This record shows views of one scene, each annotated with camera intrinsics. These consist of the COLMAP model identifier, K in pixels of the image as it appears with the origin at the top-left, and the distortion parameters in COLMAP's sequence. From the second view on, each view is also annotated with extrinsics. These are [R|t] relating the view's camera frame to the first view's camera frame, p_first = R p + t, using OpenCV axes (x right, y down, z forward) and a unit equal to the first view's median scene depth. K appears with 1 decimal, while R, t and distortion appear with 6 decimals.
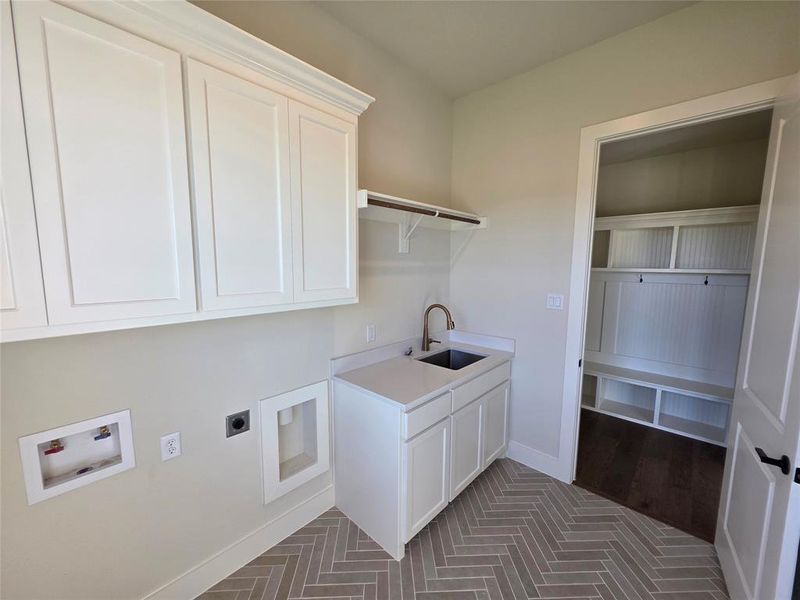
lens RADIAL K [[320.2, 0, 402.4], [0, 320.2, 300.1], [0, 0, 1]] dist [0.003109, 0.000012]
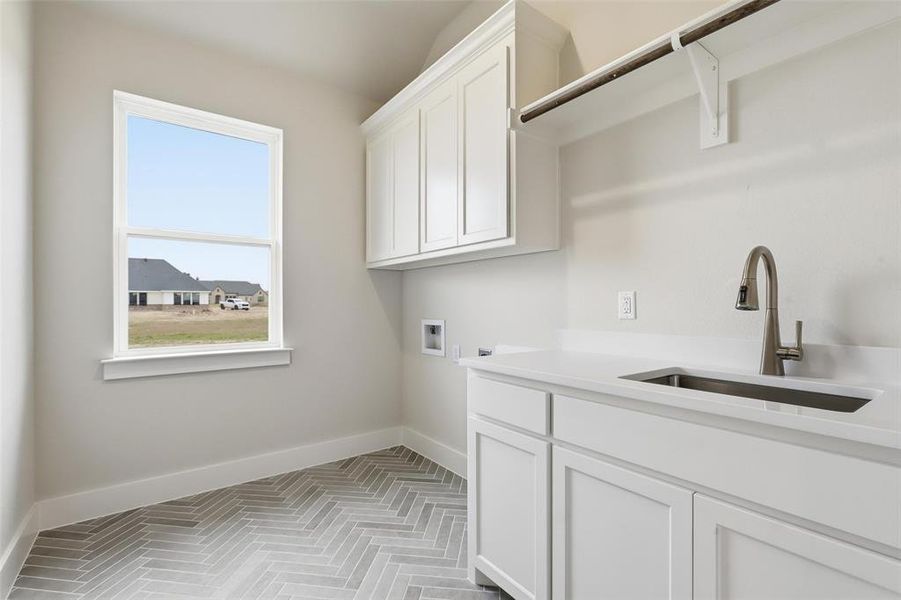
lens RADIAL K [[412.2, 0, 453.4], [0, 412.2, 303.2], [0, 0, 1]] dist [0.002796, 0.000310]
pose [[-0.185809, -0.004296, -0.982577, 0.850301], [-0.114213, 0.993306, 0.017255, 0.141772], [0.975926, 0.115429, -0.185056, 0.963413]]
